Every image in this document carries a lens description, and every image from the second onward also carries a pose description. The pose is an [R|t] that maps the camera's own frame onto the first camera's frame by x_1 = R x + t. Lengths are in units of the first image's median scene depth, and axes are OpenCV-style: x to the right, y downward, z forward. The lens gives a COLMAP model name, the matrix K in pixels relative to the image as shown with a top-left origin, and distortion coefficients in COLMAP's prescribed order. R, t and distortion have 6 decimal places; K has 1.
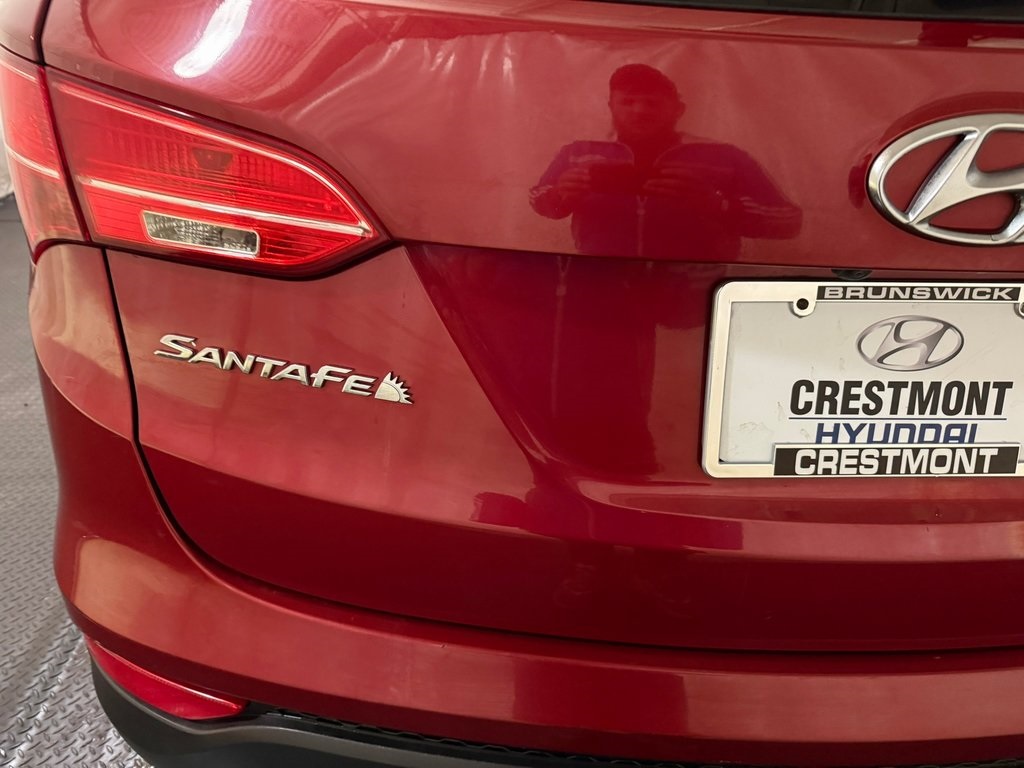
lens RADIAL K [[739.0, 0, 520.5], [0, 739.0, 419.3], [0, 0, 1]] dist [0.011571, -0.029653]
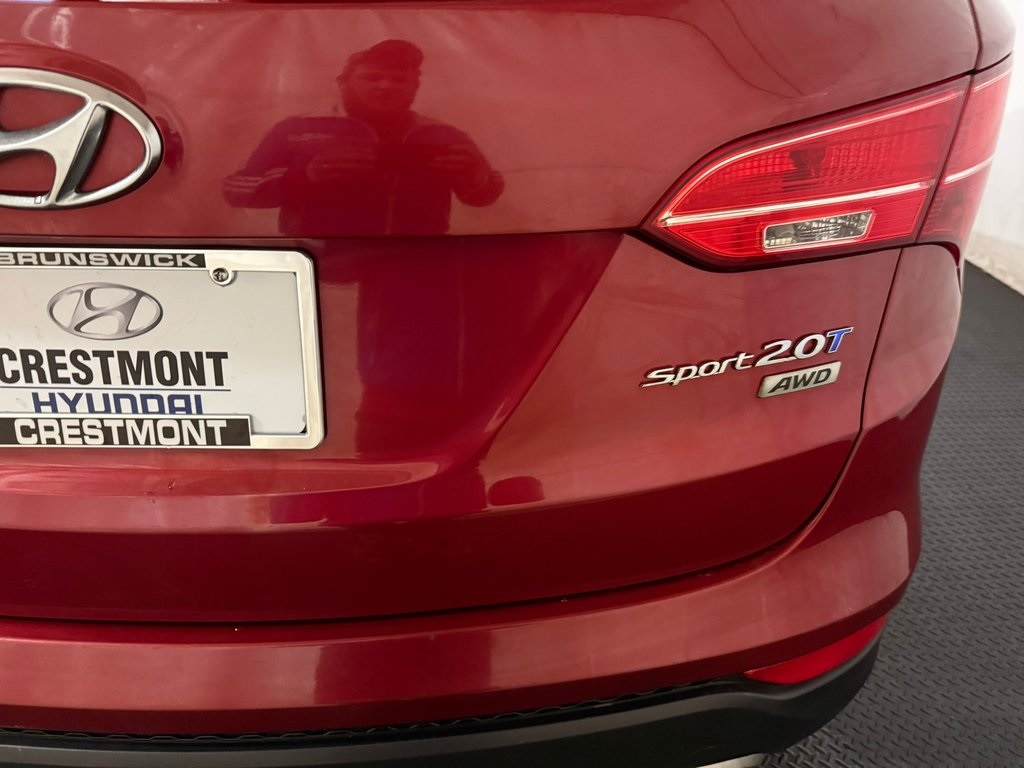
lens RADIAL K [[690.7, 0, 532.2], [0, 690.7, 400.5], [0, 0, 1]] dist [0.032296, -0.031926]
pose [[0.999956, 0.008841, -0.003245, 1.070847], [-0.008772, 0.999752, 0.020471, -0.008889], [0.003425, -0.020442, 0.999785, 0.080820]]
